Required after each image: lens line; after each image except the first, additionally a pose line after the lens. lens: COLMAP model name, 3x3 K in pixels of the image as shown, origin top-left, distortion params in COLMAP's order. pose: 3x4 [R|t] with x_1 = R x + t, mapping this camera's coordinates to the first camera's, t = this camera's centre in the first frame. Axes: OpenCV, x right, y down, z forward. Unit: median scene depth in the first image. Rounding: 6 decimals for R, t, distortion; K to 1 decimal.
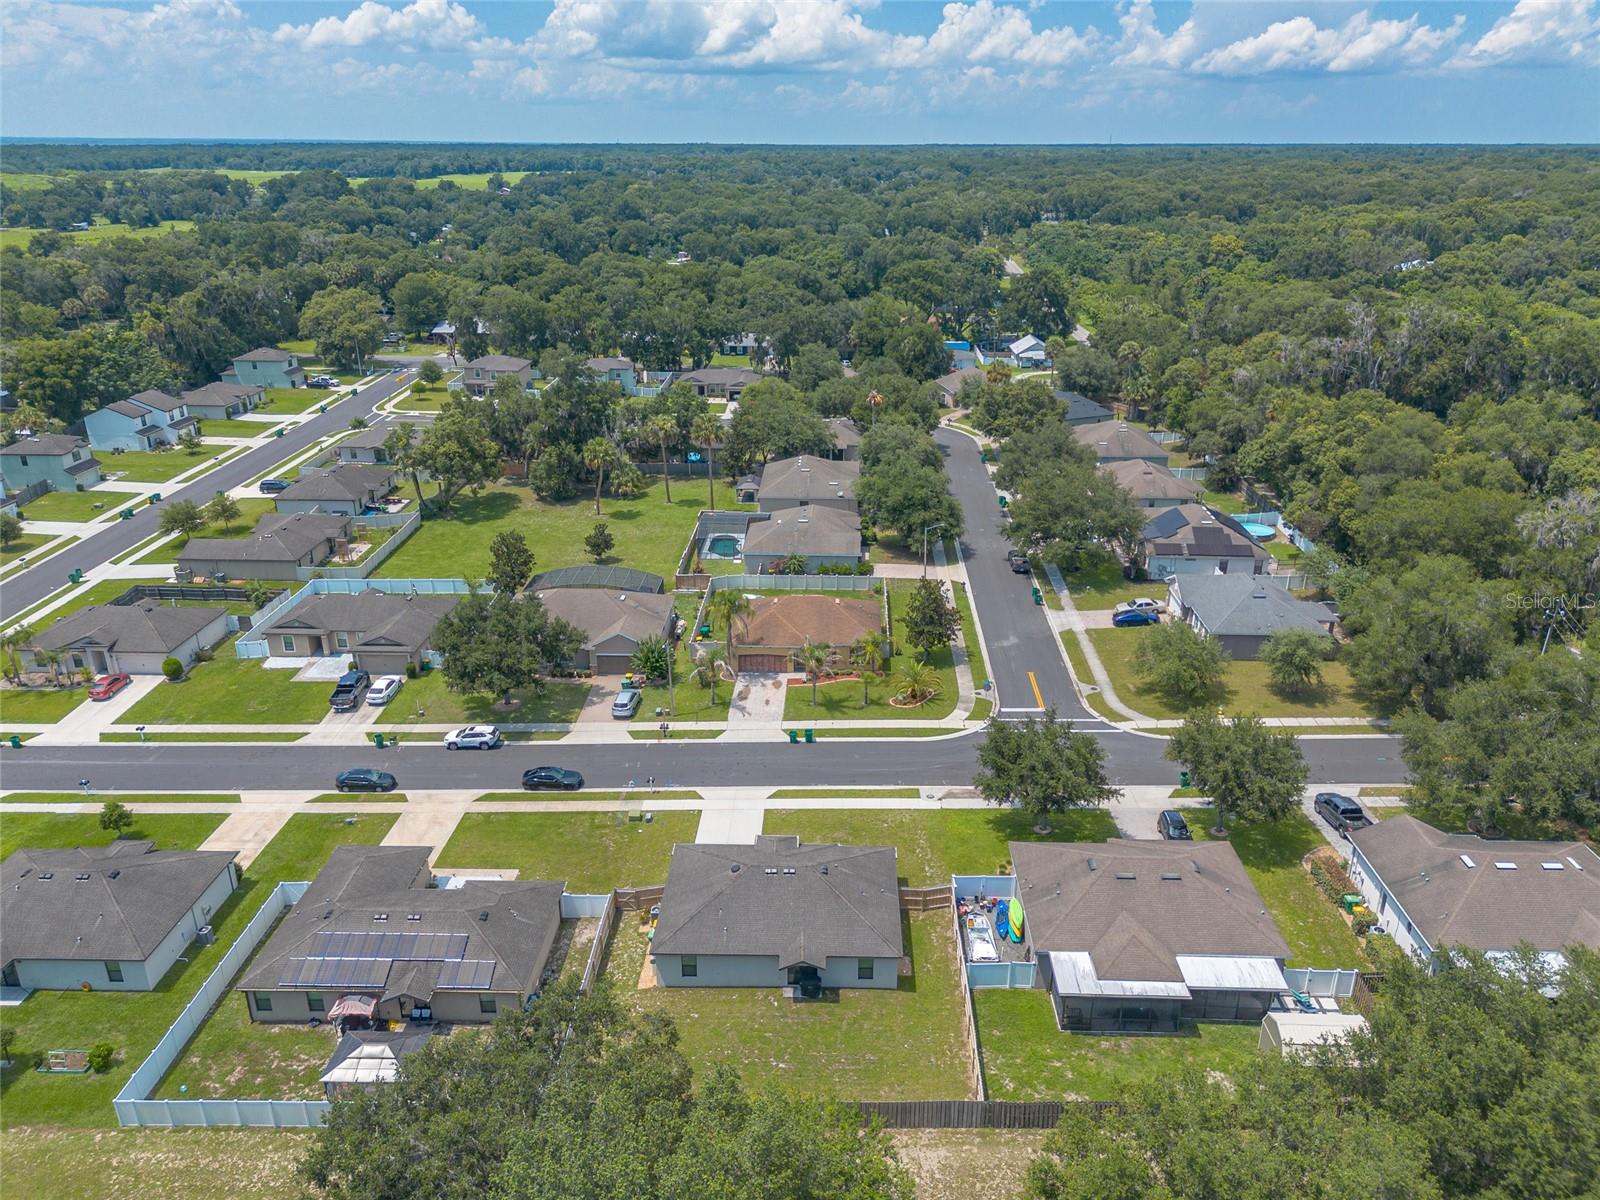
lens RADIAL K [[1134.1, 0, 800.0], [0, 1134.1, 600.0], [0, 0, 1]] dist [0.099885, -0.115142]
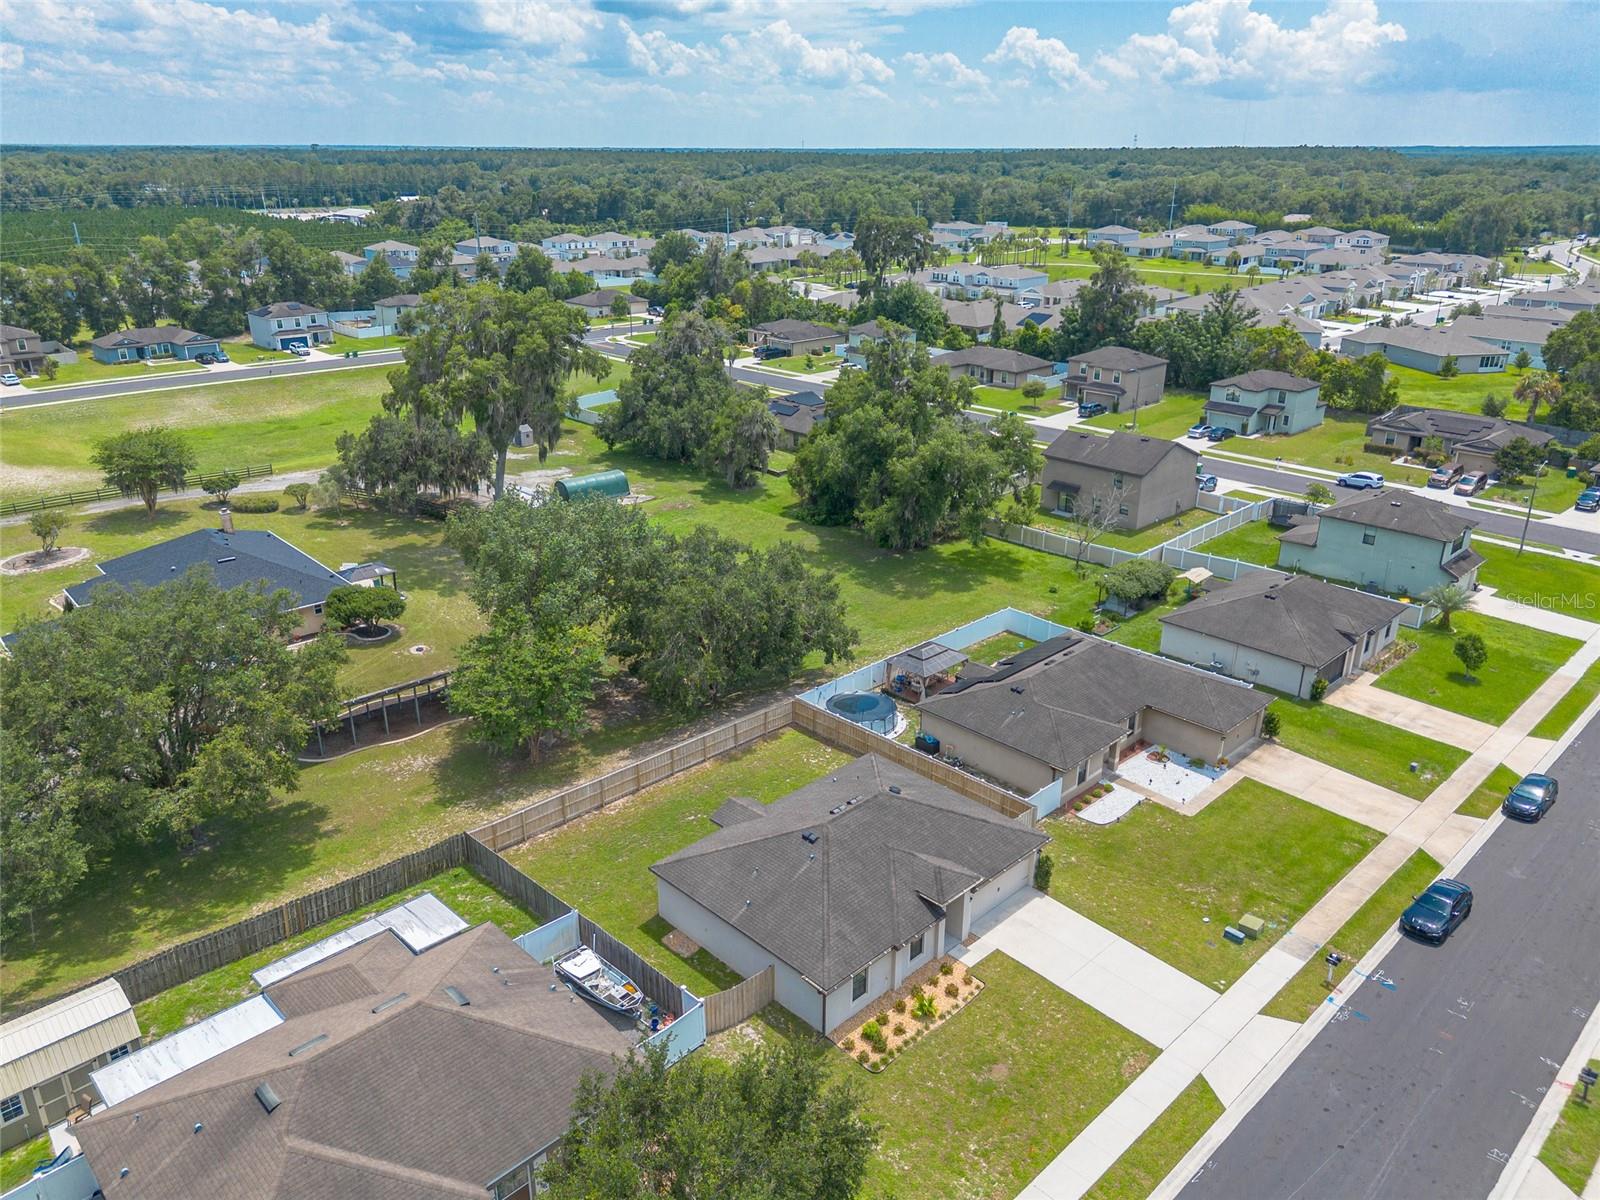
lens RADIAL K [[1145.3, 0, 791.4], [0, 1145.3, 596.3], [0, 0, 1]] dist [0.088358, -0.109343]
pose [[-0.702921, 0.252551, -0.664921, 0.261460], [-0.268632, 0.771337, 0.576954, -0.155692], [0.658588, 0.584172, -0.474346, 0.712813]]
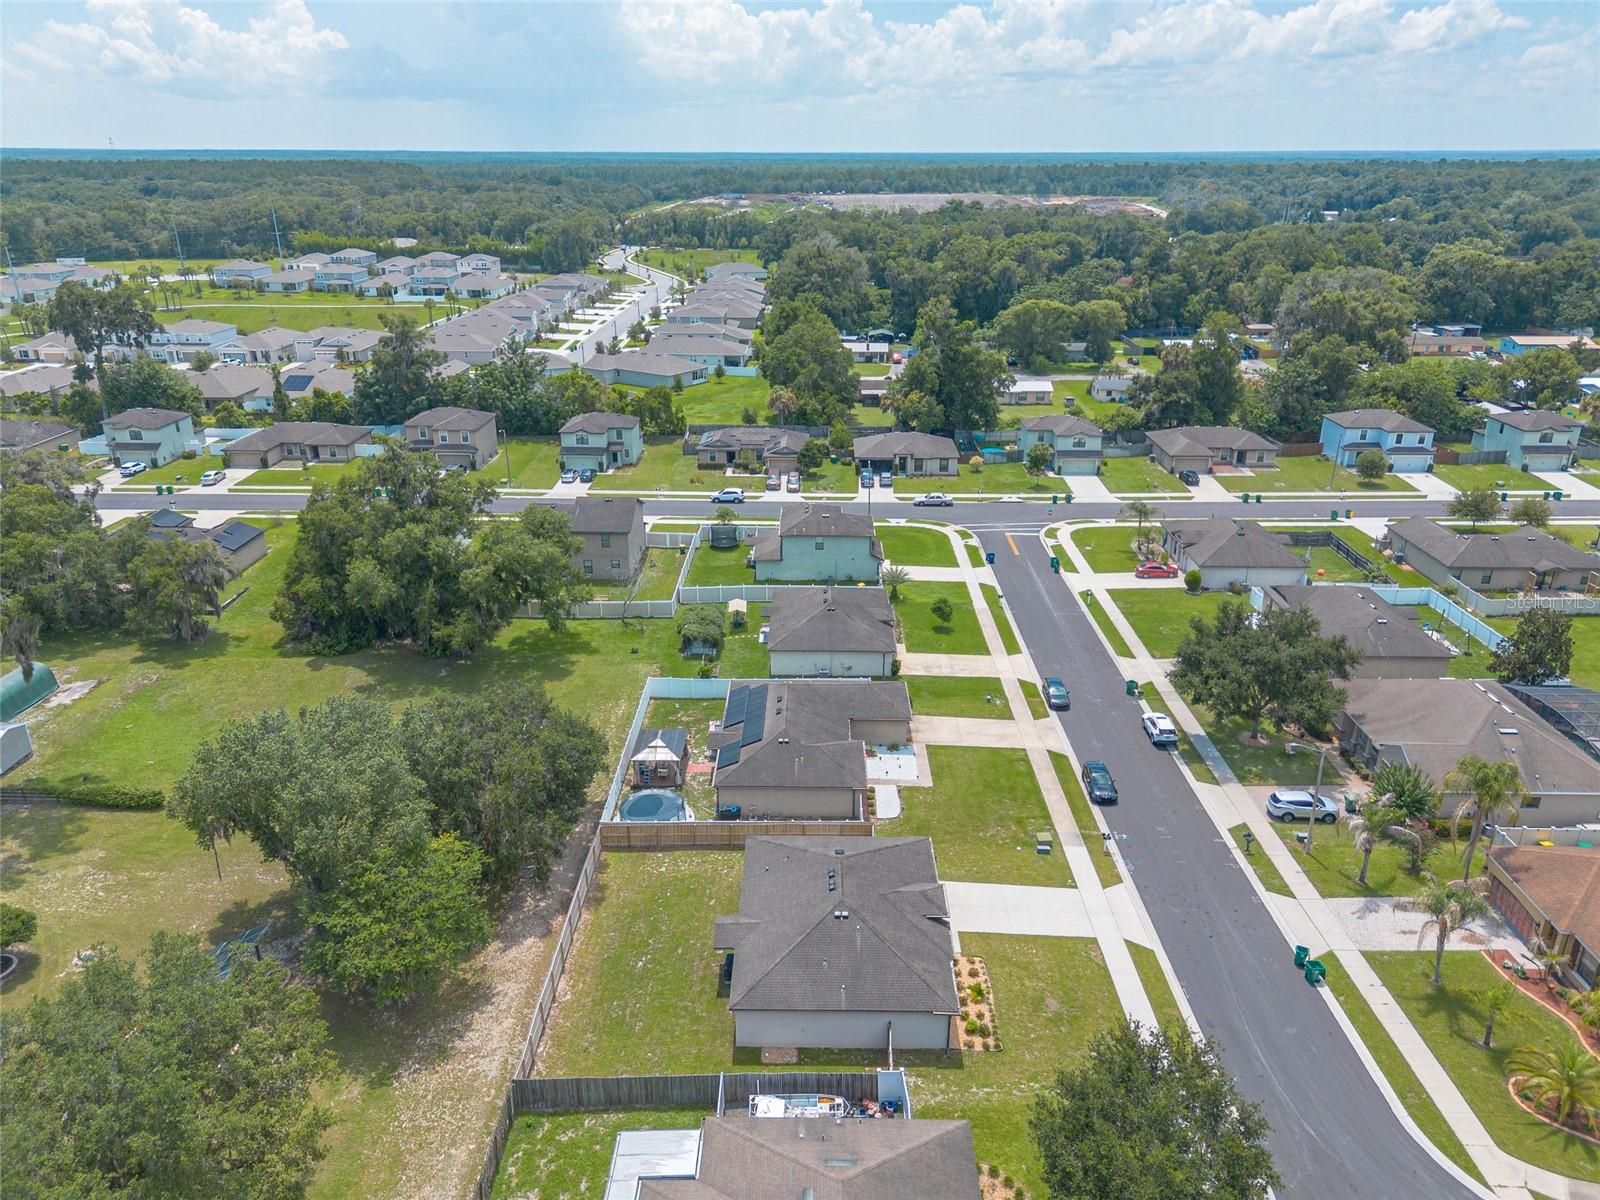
lens RADIAL K [[1134.1, 0, 800.0], [0, 1134.1, 600.0], [0, 0, 1]] dist [0.099885, -0.115142]
pose [[0.005686, 0.360754, -0.932644, 0.407742], [-0.372846, 0.866170, 0.332768, -0.127167], [0.927876, 0.345840, 0.139431, 0.449639]]
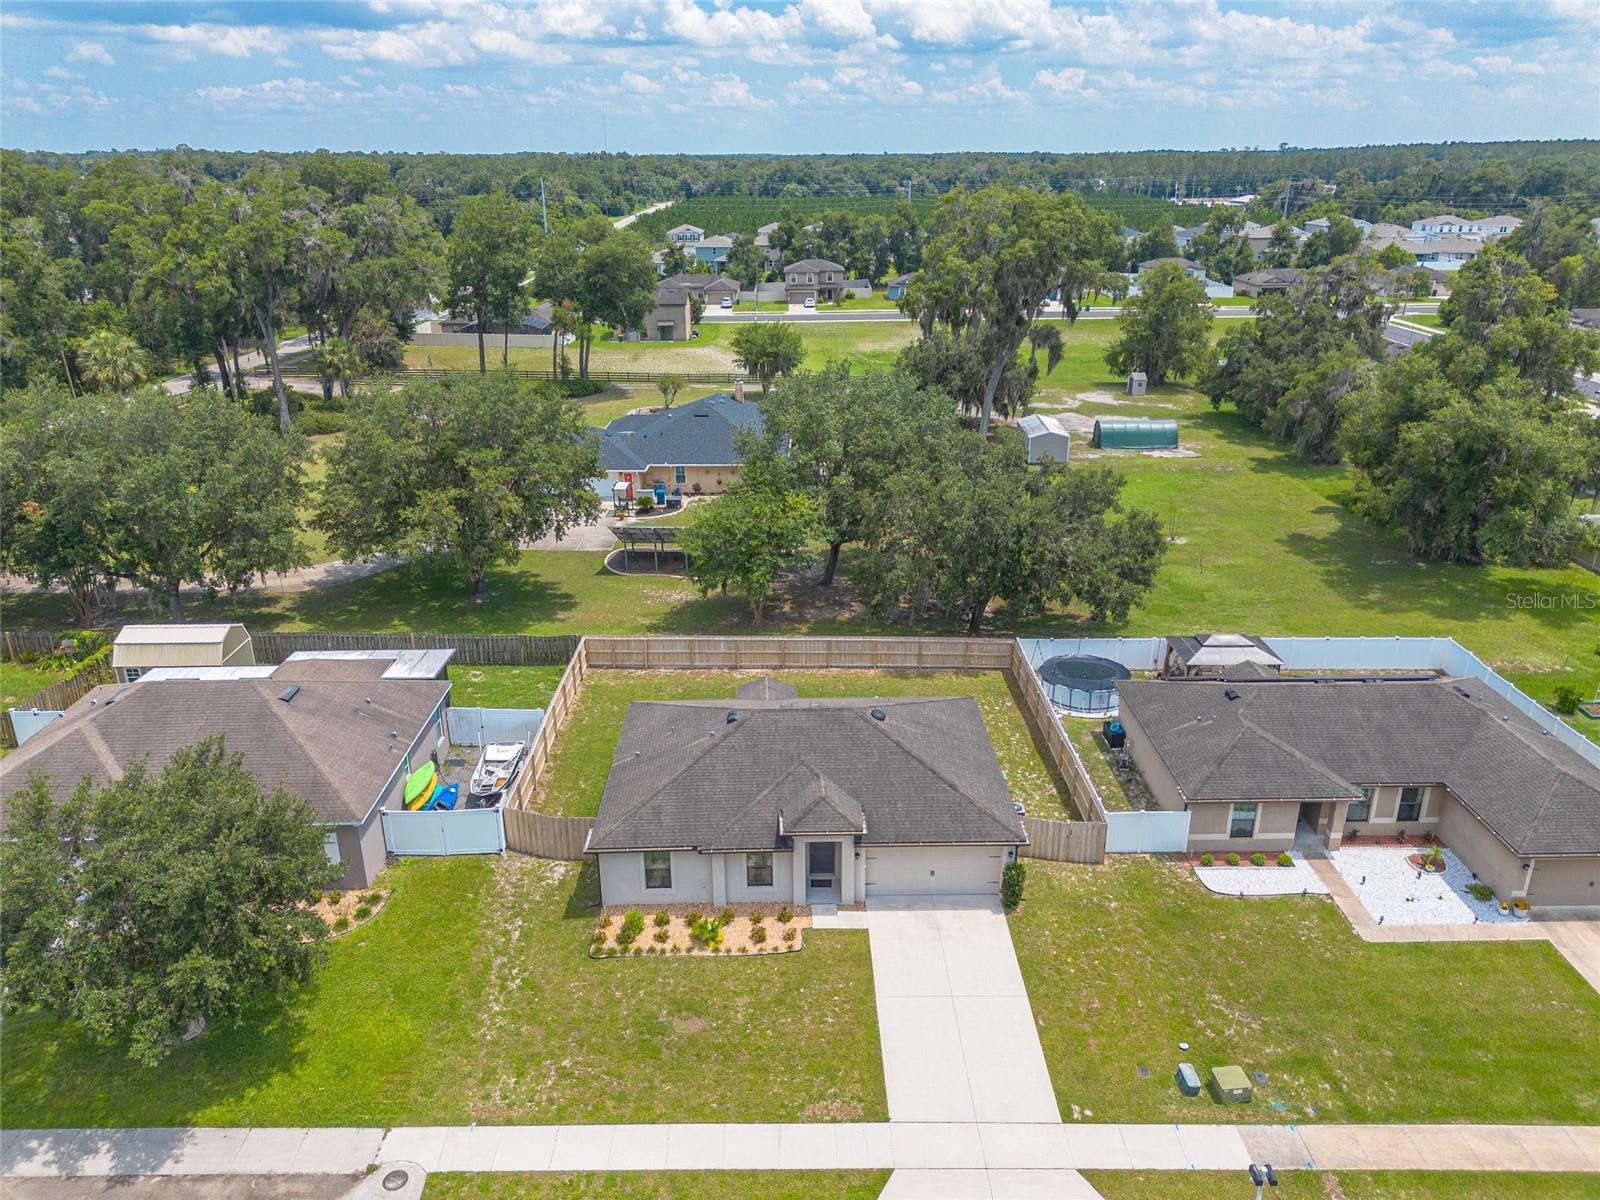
lens RADIAL K [[1134.1, 0, 800.0], [0, 1134.1, 600.0], [0, 0, 1]] dist [0.099885, -0.115142]
pose [[-0.999265, 0.014411, -0.035513, 0.003679], [-0.013716, 0.730775, 0.682481, -0.124253], [0.035787, 0.682466, -0.730040, 0.804804]]
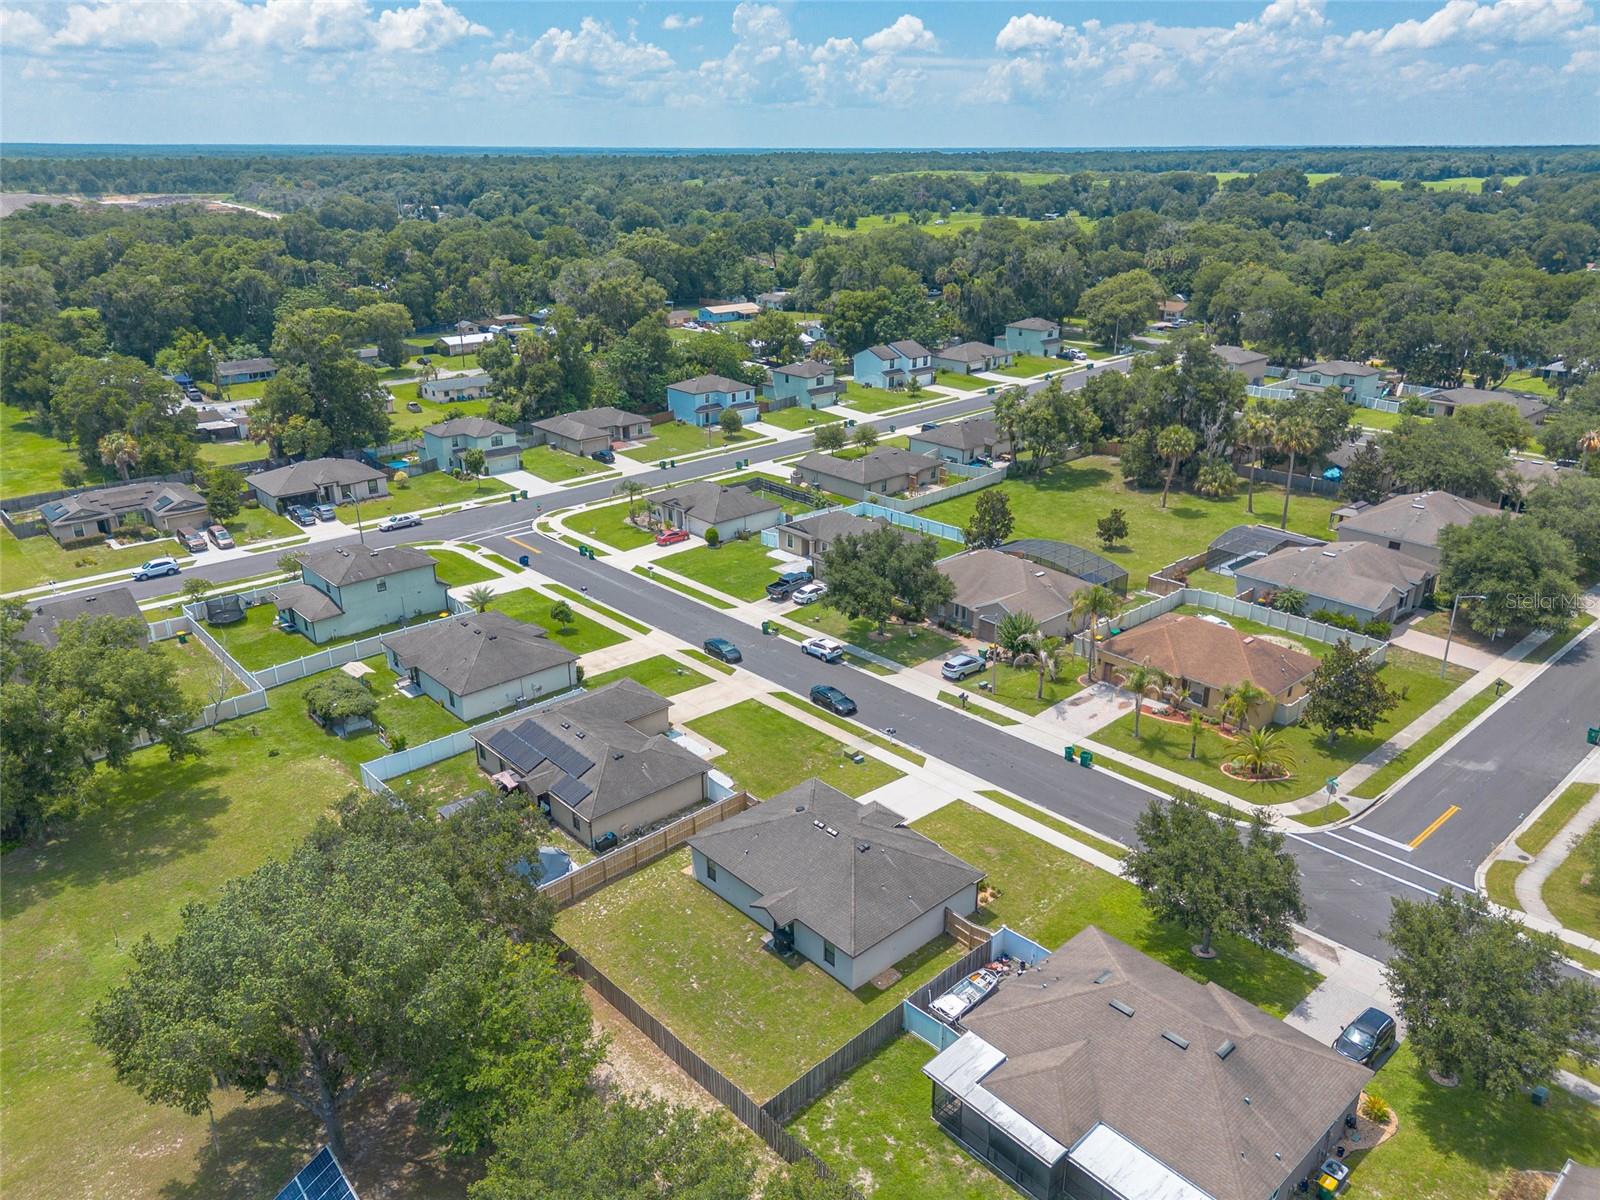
lens RADIAL K [[1134.1, 0, 800.0], [0, 1134.1, 600.0], [0, 0, 1]] dist [0.099885, -0.115142]
pose [[0.691099, 0.263244, -0.673116, 0.322787], [-0.267342, 0.958366, 0.100316, -0.020715], [0.671498, 0.110624, 0.732702, 0.150272]]
